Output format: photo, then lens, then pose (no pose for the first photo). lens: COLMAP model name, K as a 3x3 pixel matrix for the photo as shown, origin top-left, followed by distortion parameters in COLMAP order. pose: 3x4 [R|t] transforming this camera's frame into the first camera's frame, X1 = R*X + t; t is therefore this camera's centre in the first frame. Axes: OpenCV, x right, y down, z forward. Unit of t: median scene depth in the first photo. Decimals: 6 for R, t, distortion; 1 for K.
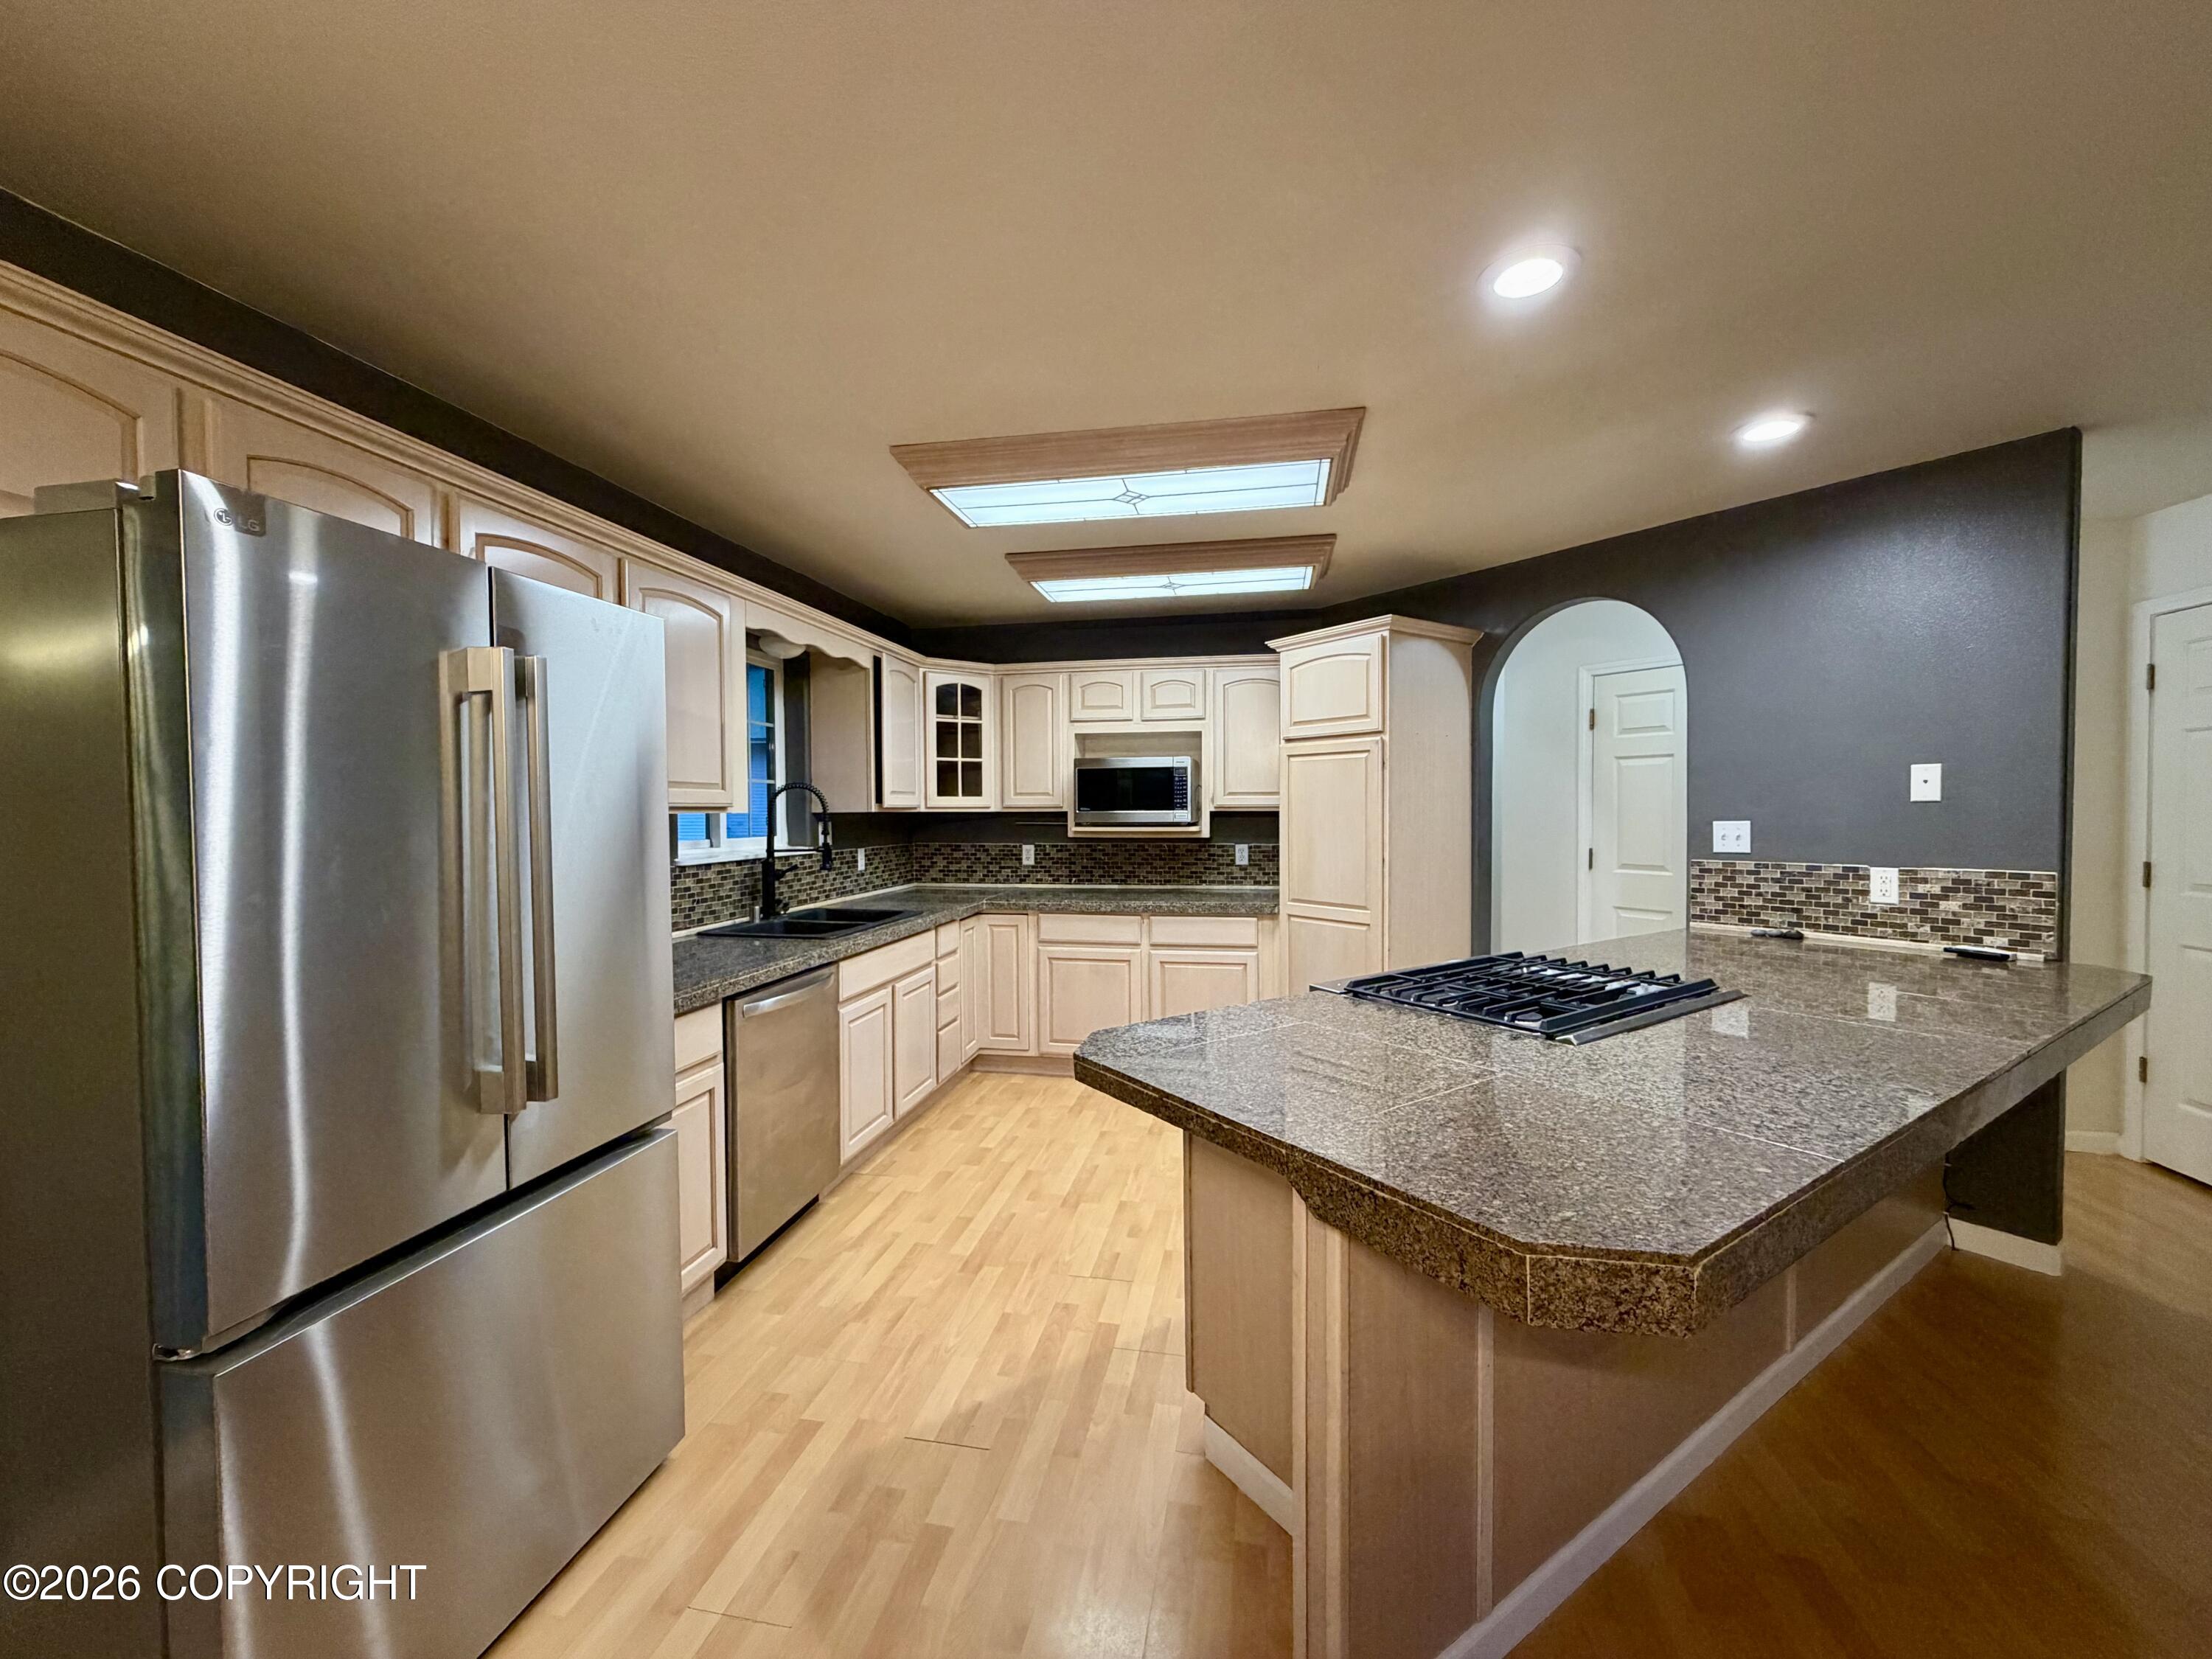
lens RADIAL K [[881.5, 0, 1112.3], [0, 881.5, 826.8], [0, 0, 1]] dist [0.000423, -0.000503]
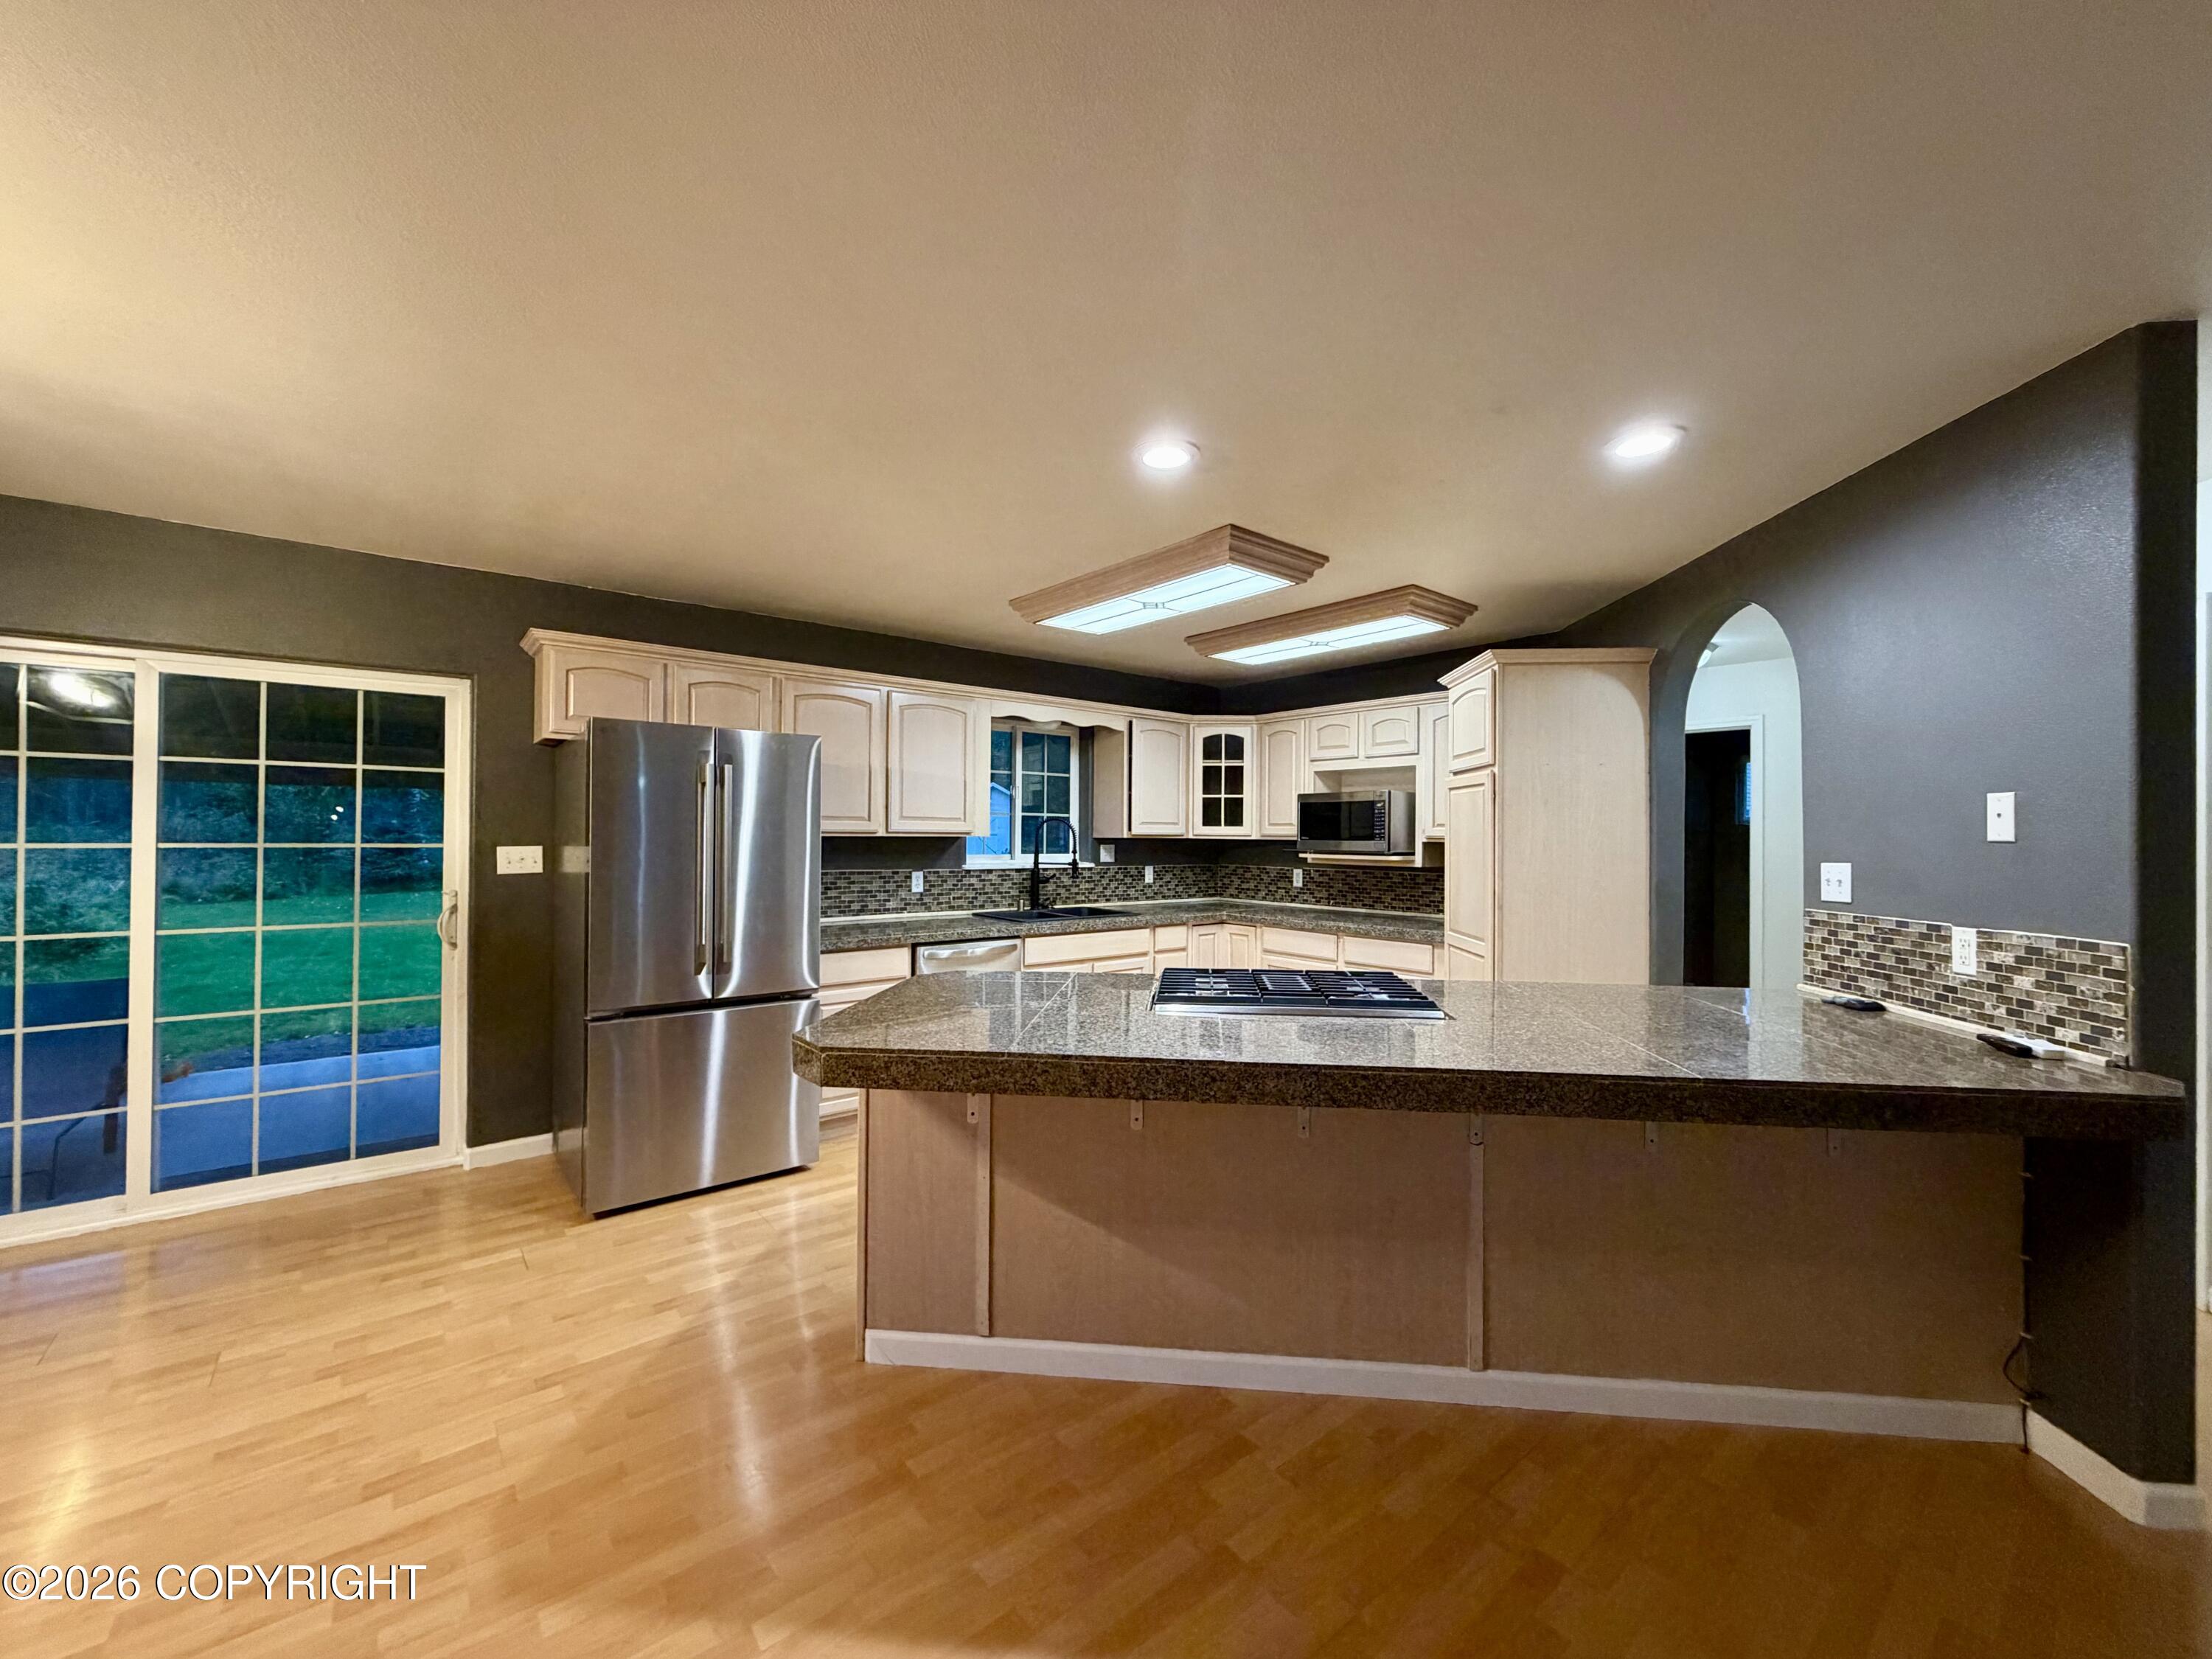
lens RADIAL K [[881.5, 0, 1100.5], [0, 881.5, 832.0], [0, 0, 1]] dist [0.000423, -0.000503]
pose [[0.766578, 0.009336, -0.642084, 0.557092], [-0.025592, 0.999544, -0.016021, -0.003479], [0.641641, 0.028713, 0.766467, -0.048099]]
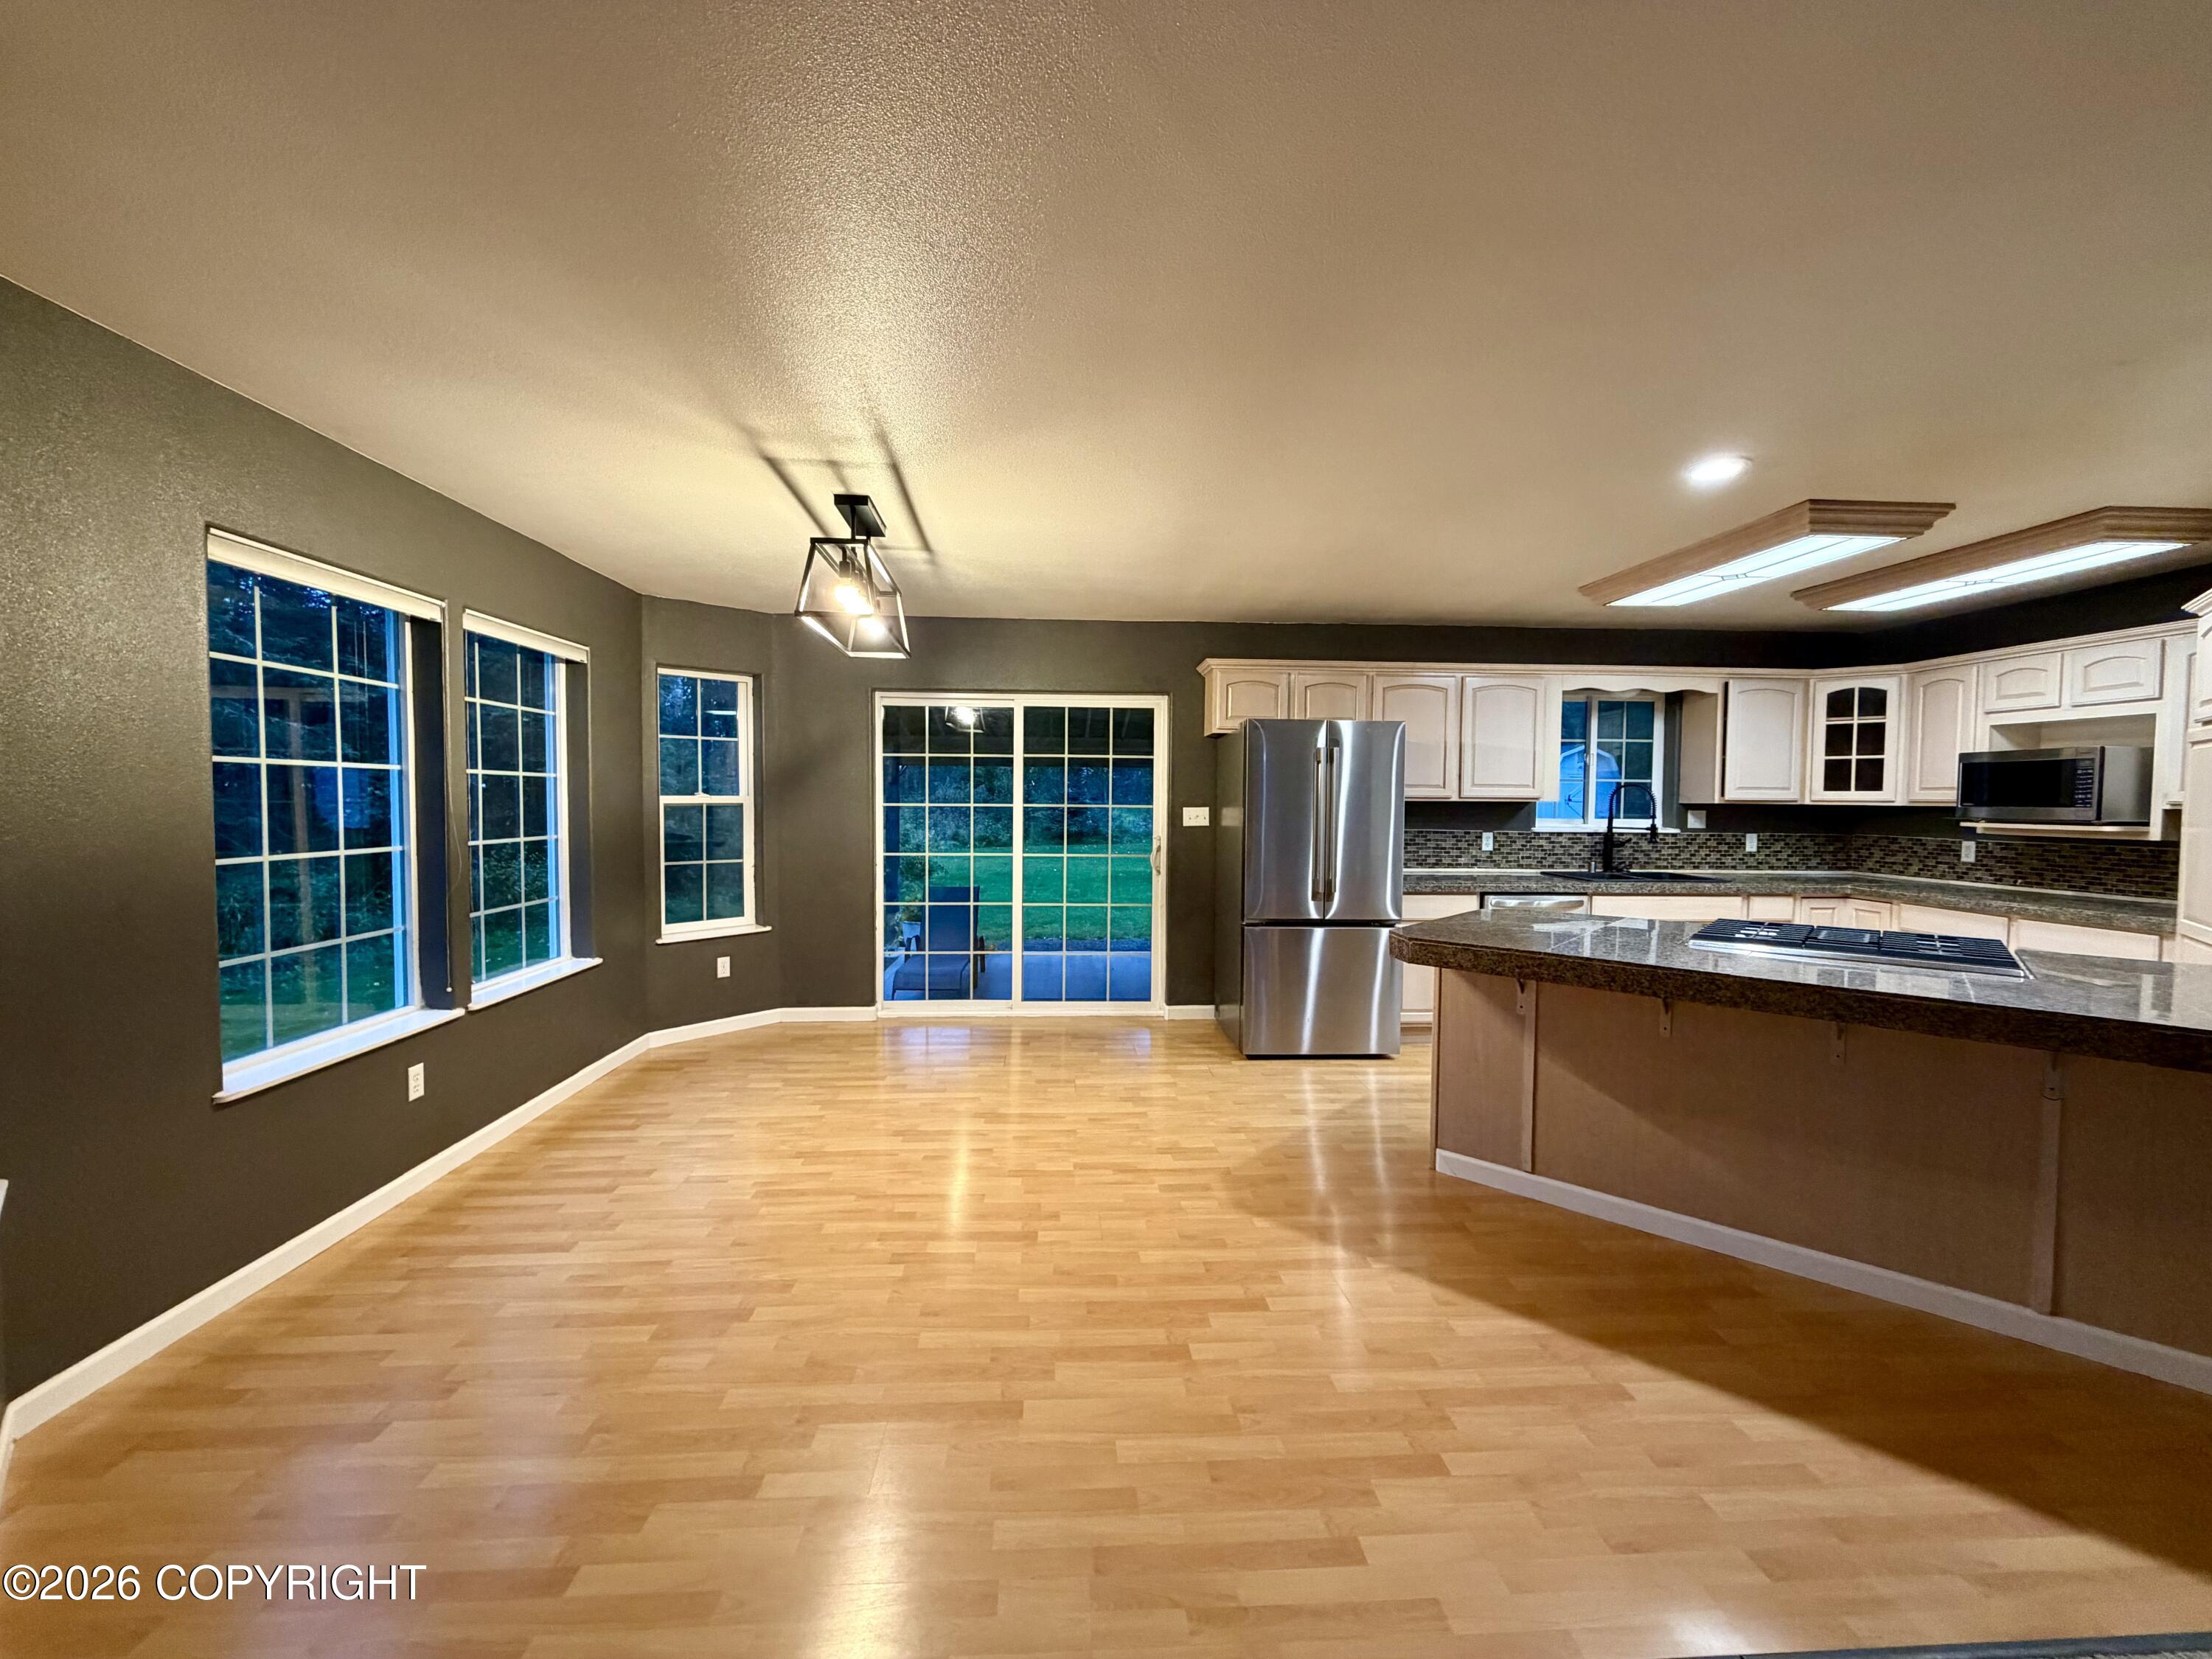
lens RADIAL K [[881.5, 0, 1100.6], [0, 881.5, 830.8], [0, 0, 1]] dist [0.000423, -0.000503]
pose [[0.243045, 0.043904, -0.969021, 0.768920], [-0.029766, 0.998842, 0.037789, 0.001368], [0.969558, 0.019659, 0.244071, -0.198012]]
